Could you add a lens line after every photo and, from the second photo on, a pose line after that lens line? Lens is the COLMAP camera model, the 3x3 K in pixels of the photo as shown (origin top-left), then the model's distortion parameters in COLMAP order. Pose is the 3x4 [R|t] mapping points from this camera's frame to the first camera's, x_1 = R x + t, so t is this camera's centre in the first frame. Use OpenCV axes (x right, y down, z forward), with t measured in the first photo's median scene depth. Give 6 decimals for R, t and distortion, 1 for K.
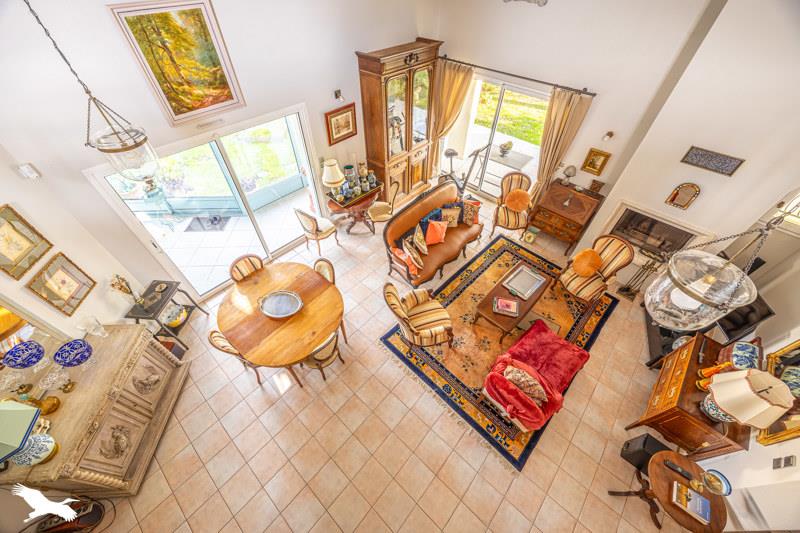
lens RADIAL K [[304.5, 0, 400.9], [0, 304.5, 265.9], [0, 0, 1]] dist [0.001857, 0.000033]
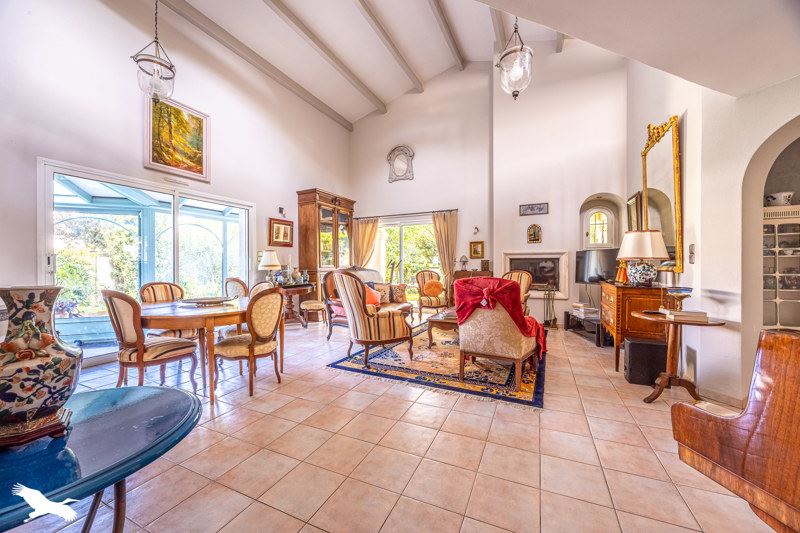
lens RADIAL K [[304.5, 0, 400.9], [0, 304.5, 264.7], [0, 0, 1]] dist [0.001857, 0.000033]
pose [[0.954832, -0.014252, 0.296803, -0.114713], [0.229736, 0.668909, -0.706953, 0.668619], [-0.188459, 0.743208, 0.641970, 0.249576]]
